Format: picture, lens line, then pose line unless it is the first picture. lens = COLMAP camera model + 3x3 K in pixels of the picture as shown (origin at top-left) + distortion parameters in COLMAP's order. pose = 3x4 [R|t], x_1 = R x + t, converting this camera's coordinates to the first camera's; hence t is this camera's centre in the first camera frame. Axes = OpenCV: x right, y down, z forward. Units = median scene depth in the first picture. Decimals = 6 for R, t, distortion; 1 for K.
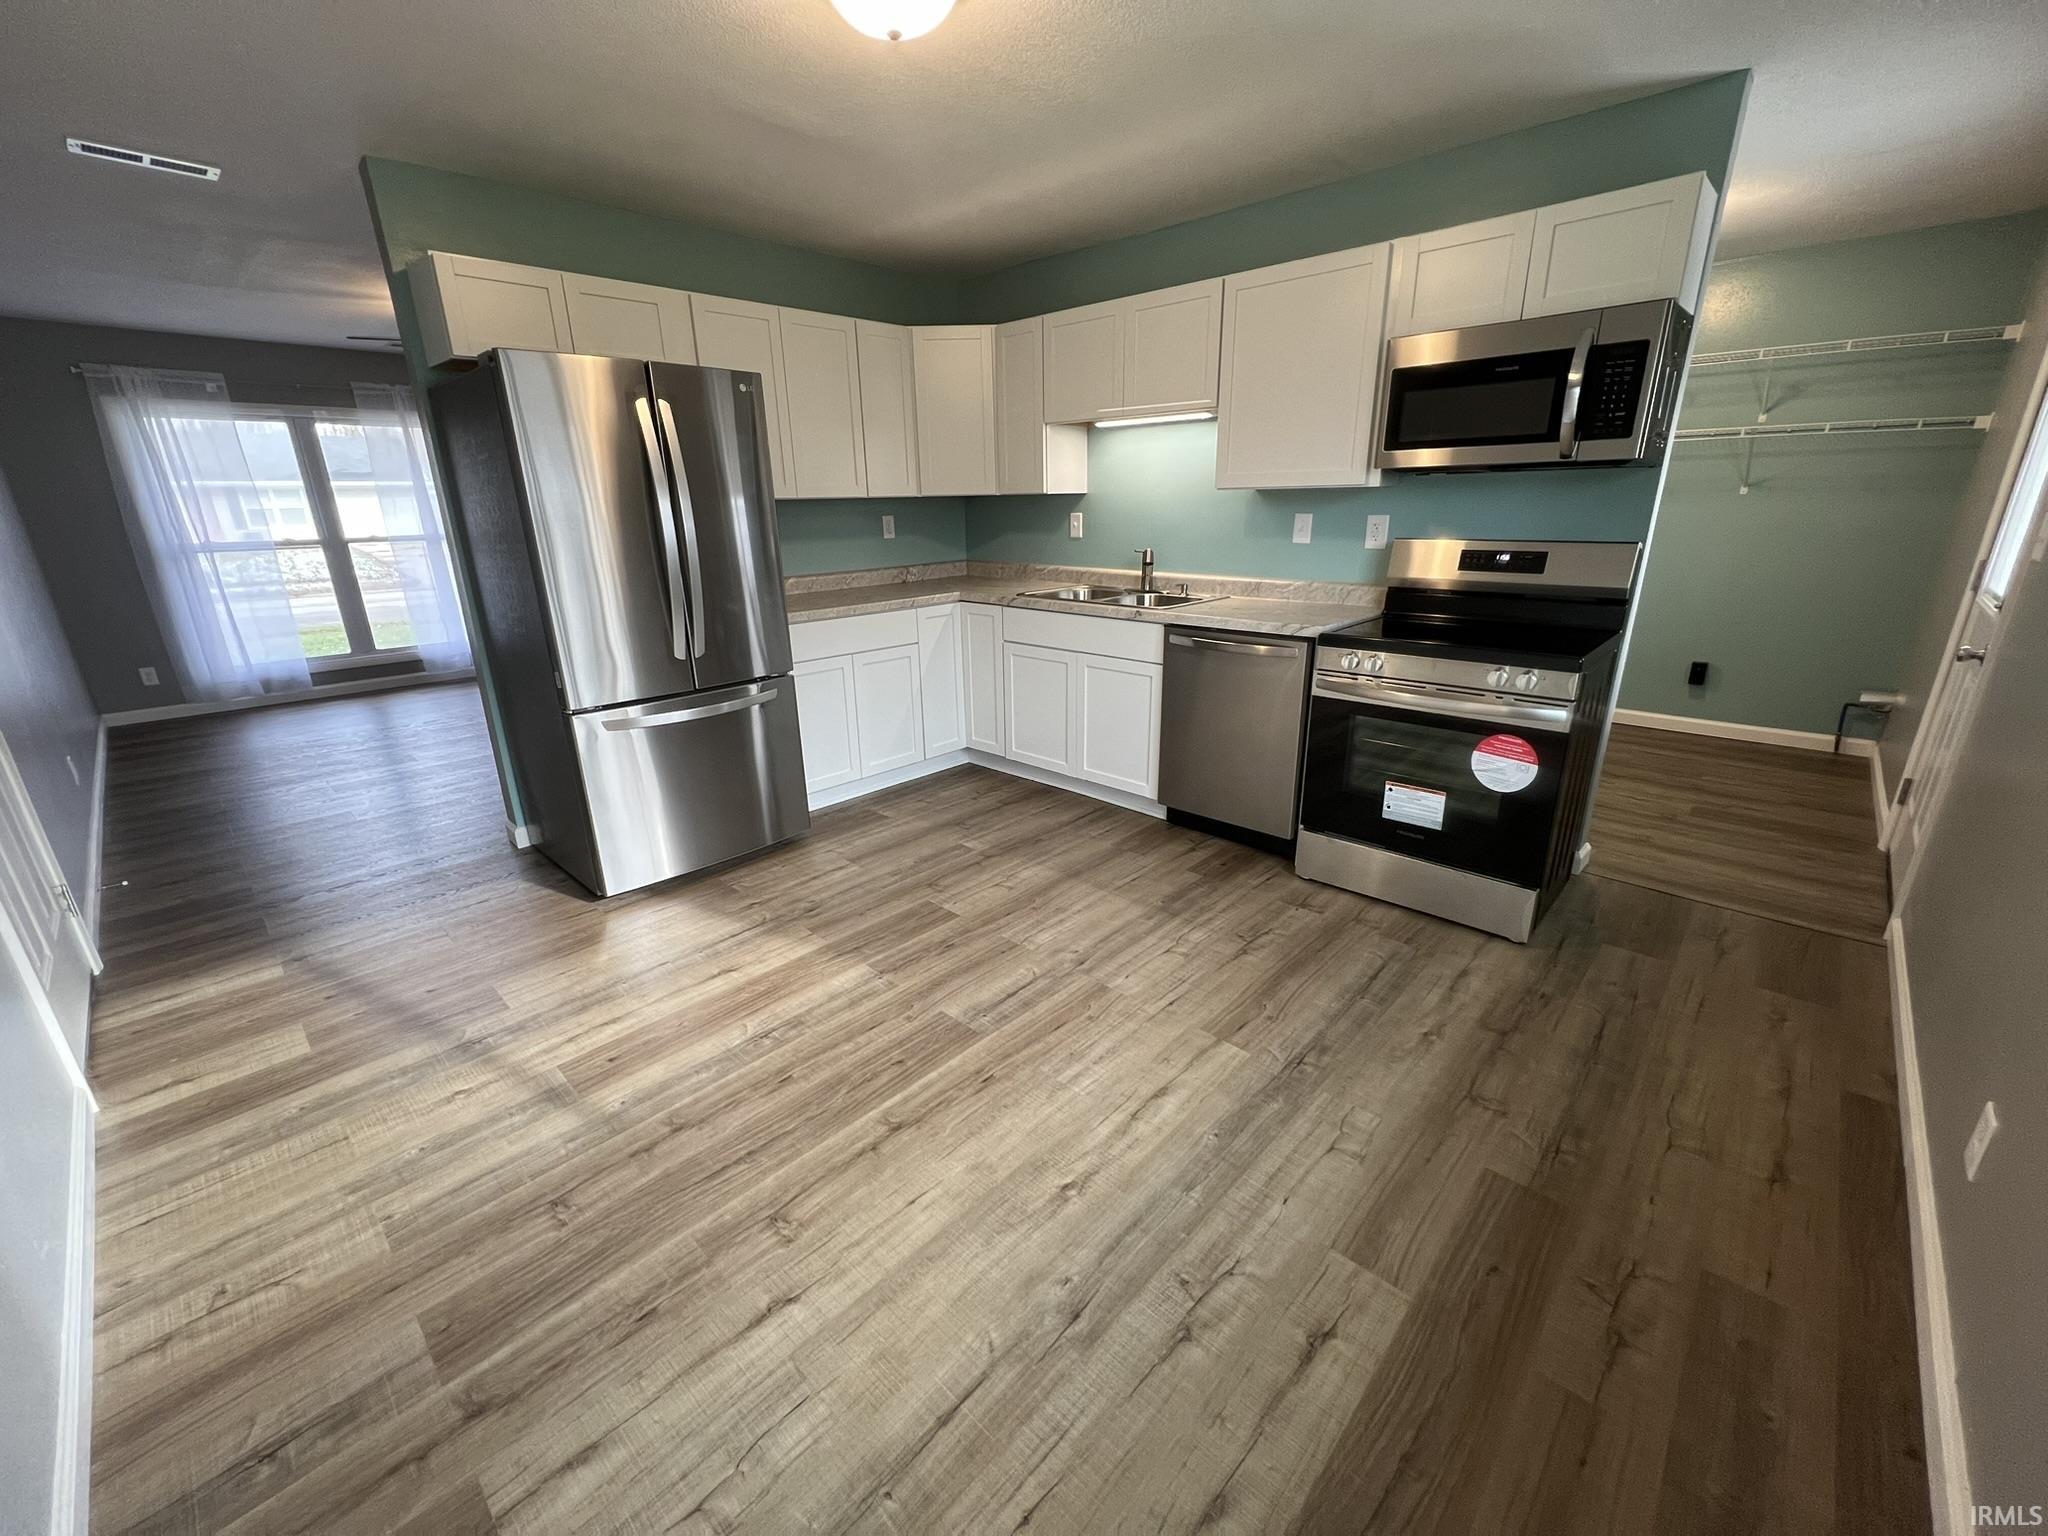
lens RADIAL K [[822.7, 0, 1017.9], [0, 822.7, 773.7], [0, 0, 1]] dist [-0.002058, 0.000015]
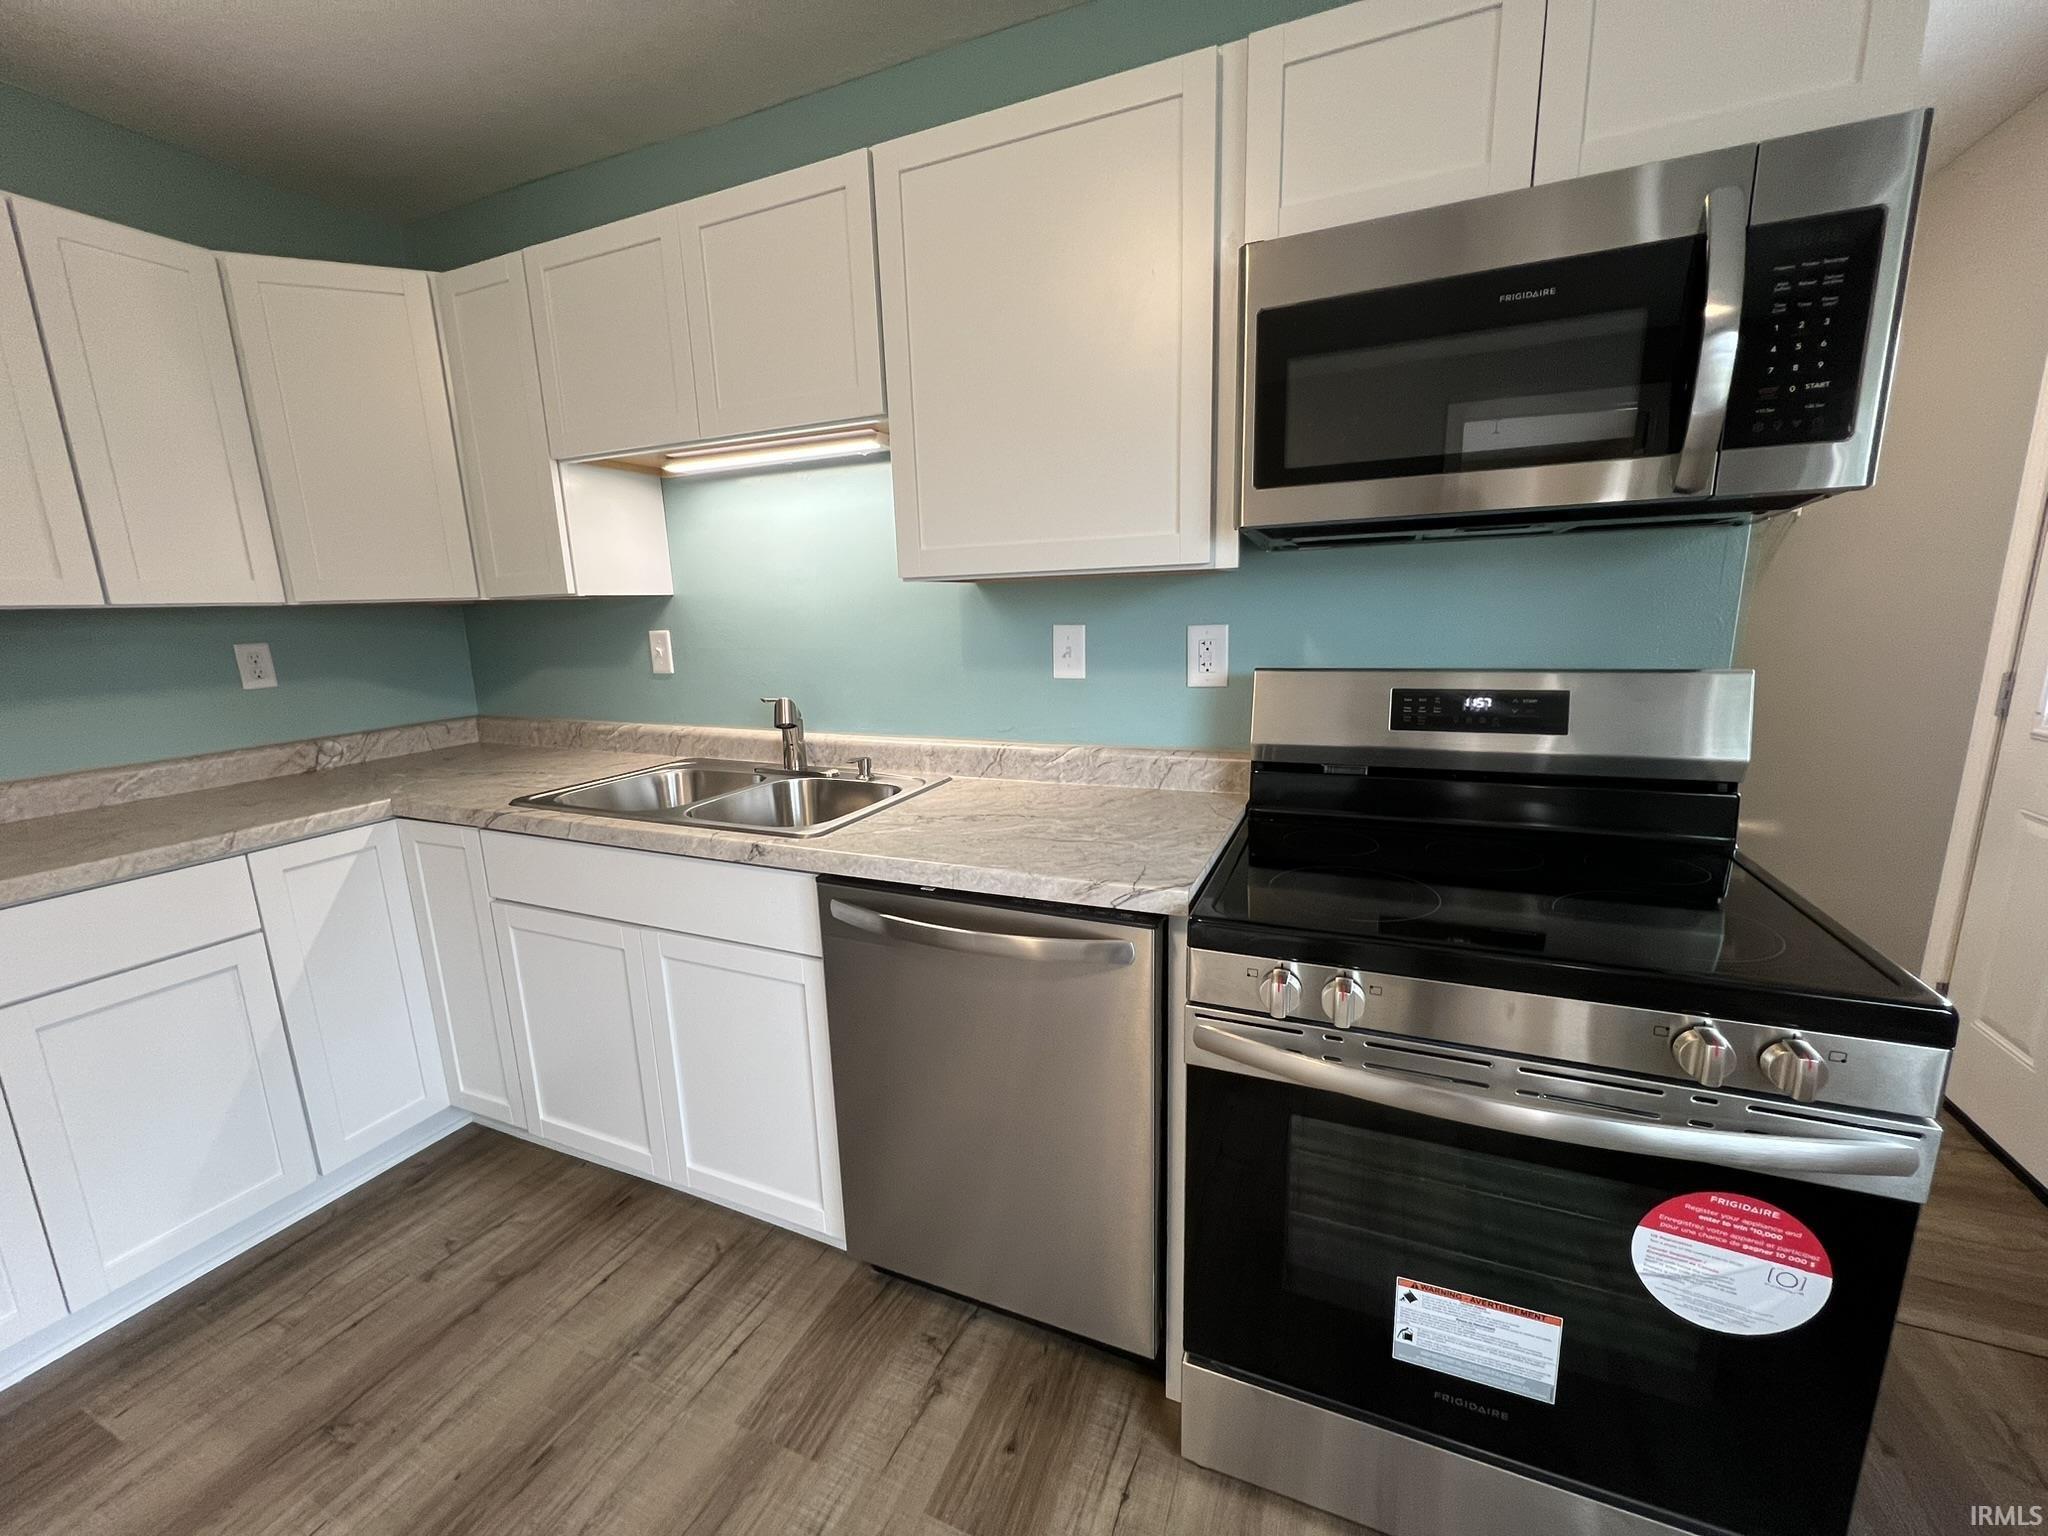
lens RADIAL K [[822.7, 0, 1023.1], [0, 822.7, 767.2], [0, 0, 1]] dist [-0.002058, 0.000015]
pose [[0.937976, -0.077002, 0.338040, 0.136907], [0.121528, 0.986184, -0.112569, -0.175070], [-0.324702, 0.146668, 0.934375, 0.543854]]
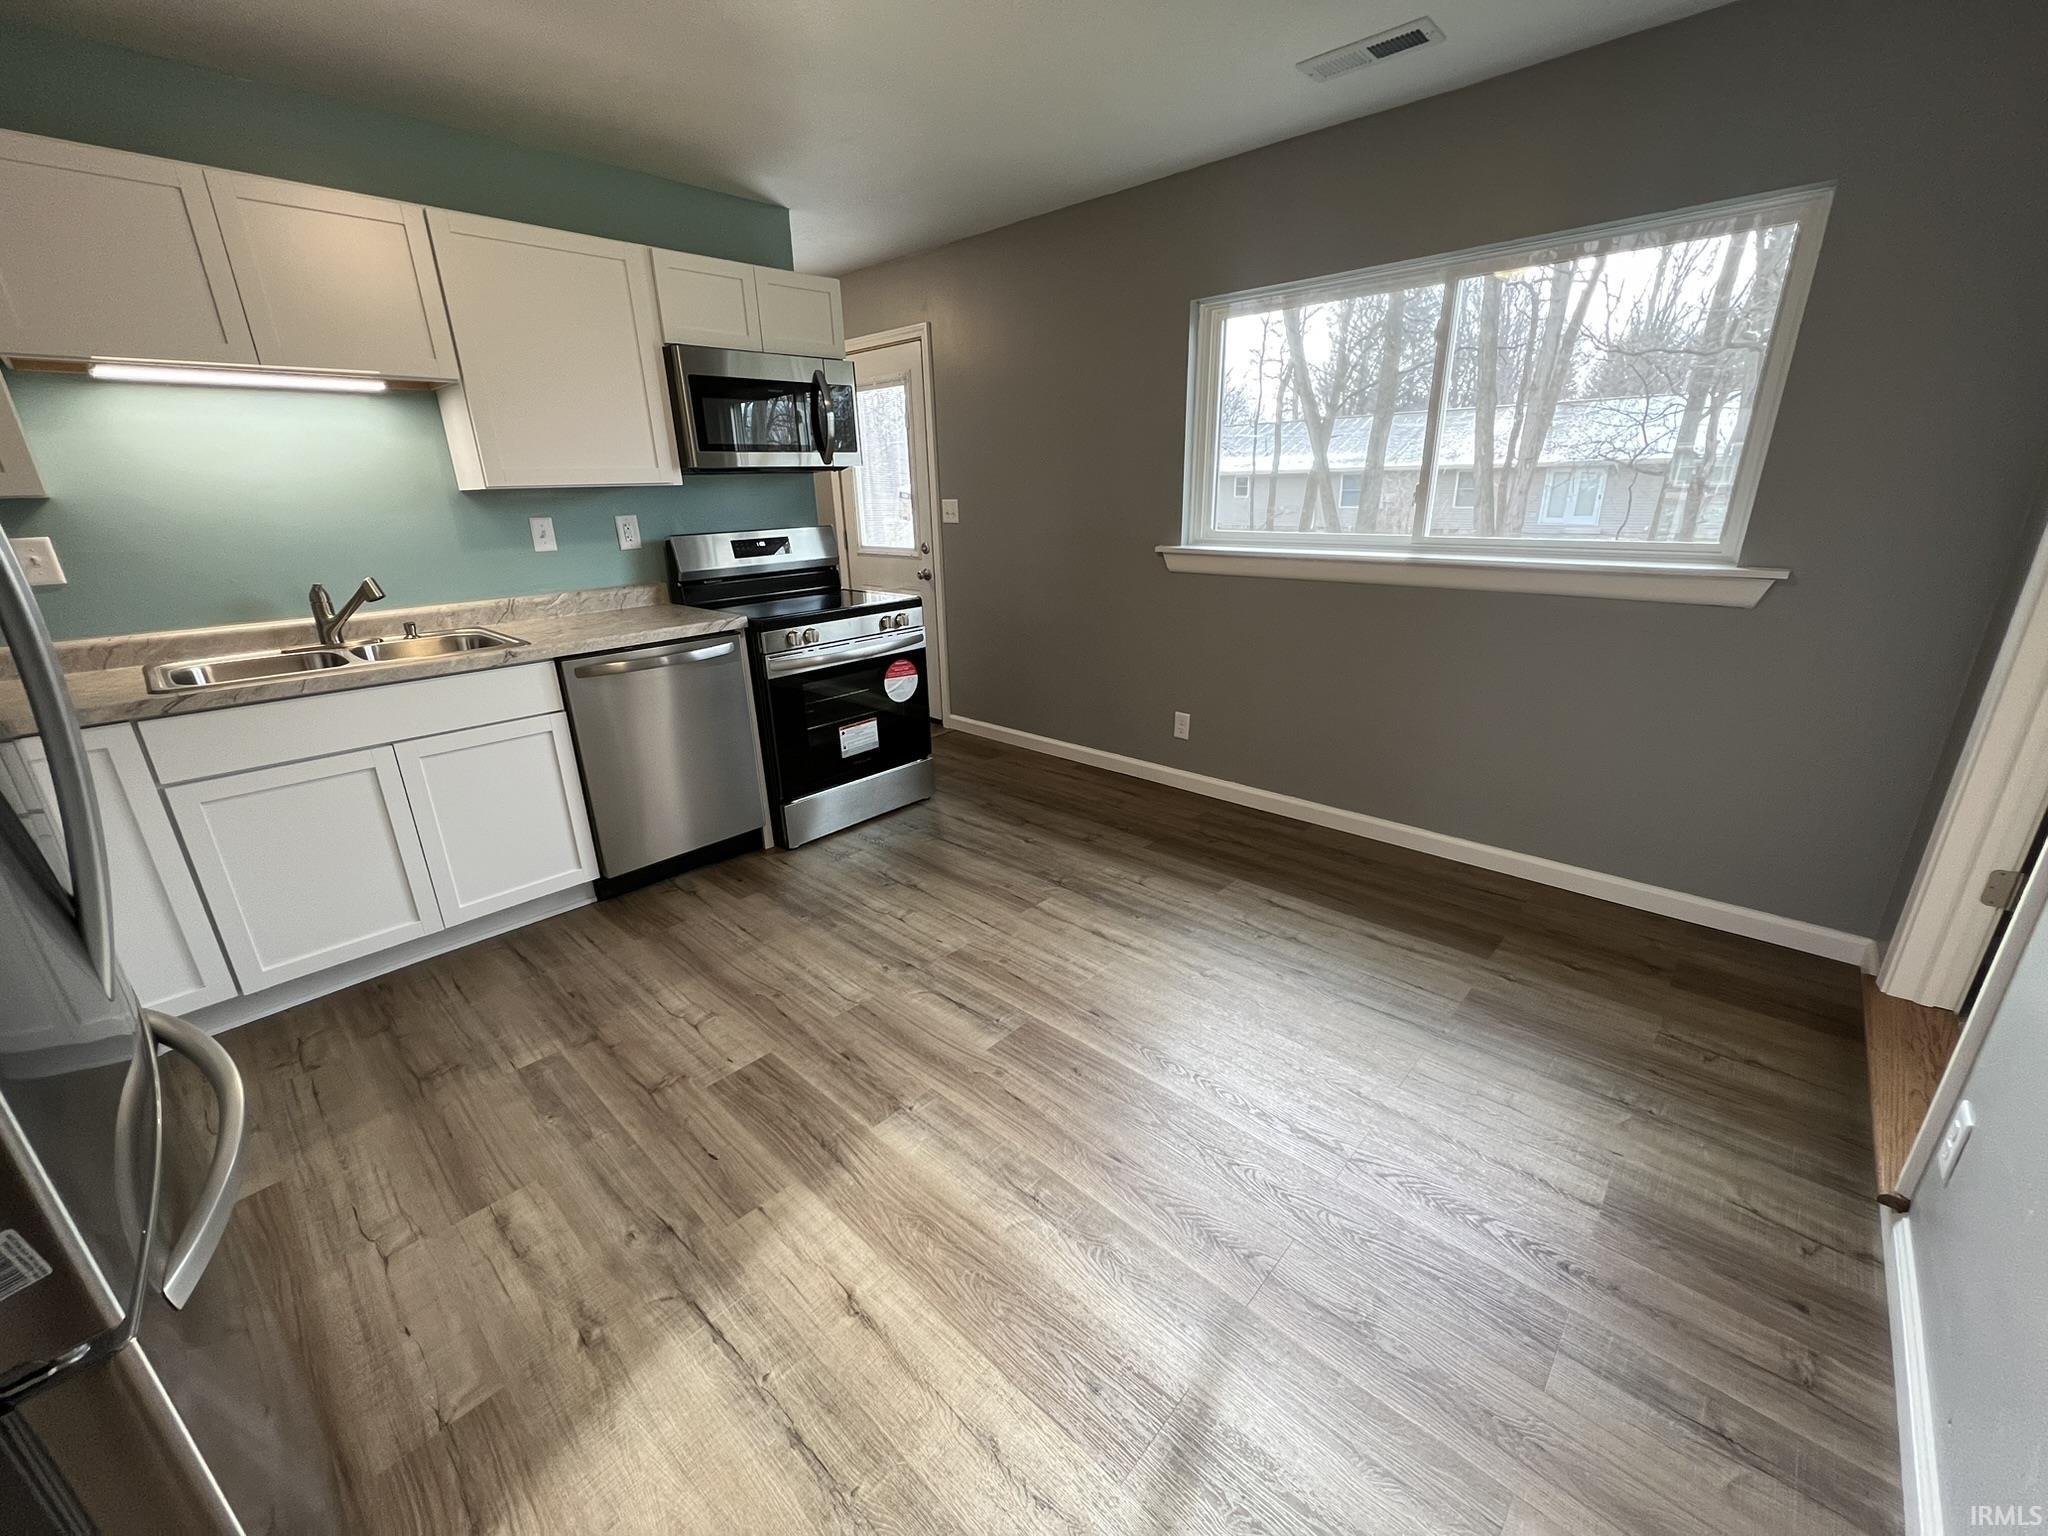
lens RADIAL K [[822.7, 0, 1023.8], [0, 822.7, 778.0], [0, 0, 1]] dist [-0.002058, 0.000015]
pose [[-0.015478, -0.320950, 0.946970, -0.598876], [0.342271, 0.888166, 0.306615, -0.168752], [-0.939474, 0.328866, 0.096105, 0.544622]]
